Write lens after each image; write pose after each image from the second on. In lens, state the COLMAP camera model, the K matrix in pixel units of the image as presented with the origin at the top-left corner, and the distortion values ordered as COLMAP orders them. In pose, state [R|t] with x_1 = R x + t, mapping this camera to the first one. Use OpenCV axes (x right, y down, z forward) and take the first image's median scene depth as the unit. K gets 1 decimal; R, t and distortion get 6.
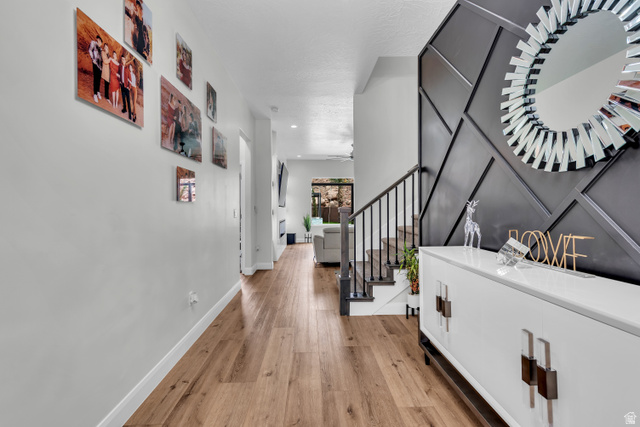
lens RADIAL K [[293.1, 0, 320.8], [0, 293.1, 210.7], [0, 0, 1]] dist [0.000283, 0.000011]
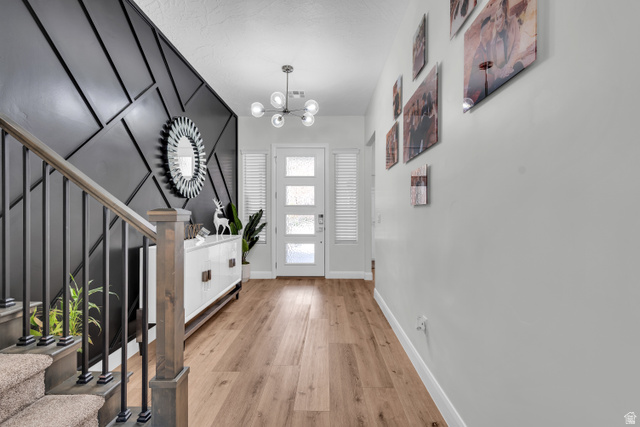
lens RADIAL K [[254.7, 0, 320.3], [0, 254.7, 213.0], [0, 0, 1]] dist [0.004103, 0.000130]
pose [[-0.998535, 0.001730, 0.054078, -0.225950], [0.001938, 0.999991, 0.003806, -0.012577], [-0.054071, 0.003905, -0.998529, 1.981779]]
